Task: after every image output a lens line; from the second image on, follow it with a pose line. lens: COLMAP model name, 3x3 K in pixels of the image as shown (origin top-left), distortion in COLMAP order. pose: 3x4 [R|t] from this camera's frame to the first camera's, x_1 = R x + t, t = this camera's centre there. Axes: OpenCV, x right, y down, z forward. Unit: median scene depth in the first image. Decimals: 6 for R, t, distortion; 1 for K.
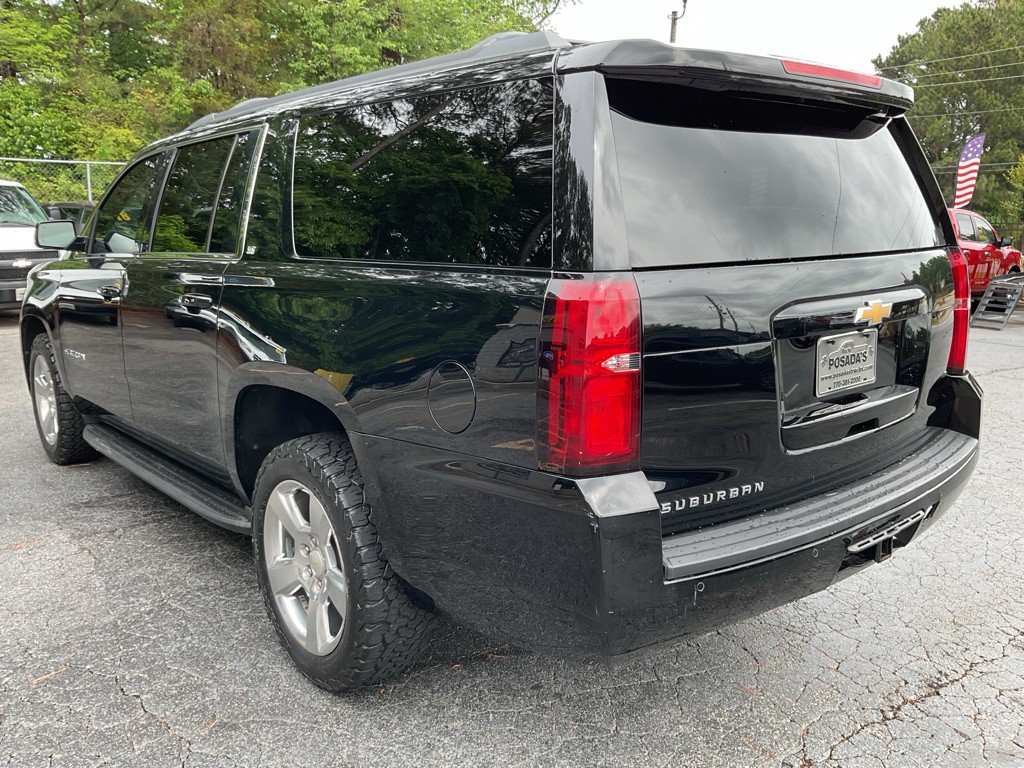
lens RADIAL K [[879.6, 0, 508.1], [0, 879.6, 359.3], [0, 0, 1]] dist [0.025403, -0.062523]
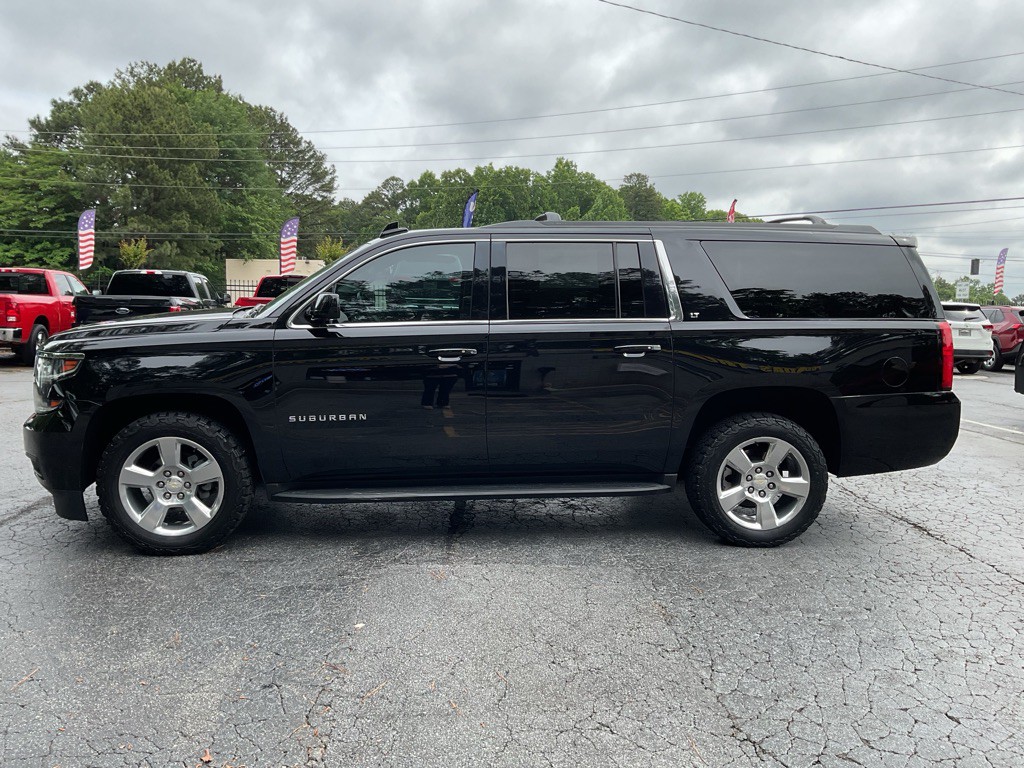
lens RADIAL K [[879.6, 0, 508.1], [0, 879.6, 359.3], [0, 0, 1]] dist [0.025403, -0.062523]
pose [[0.578261, -0.055415, 0.813968, -1.606949], [0.109361, 0.993952, -0.010024, -0.048233], [-0.808489, 0.094813, 0.580824, 0.242188]]
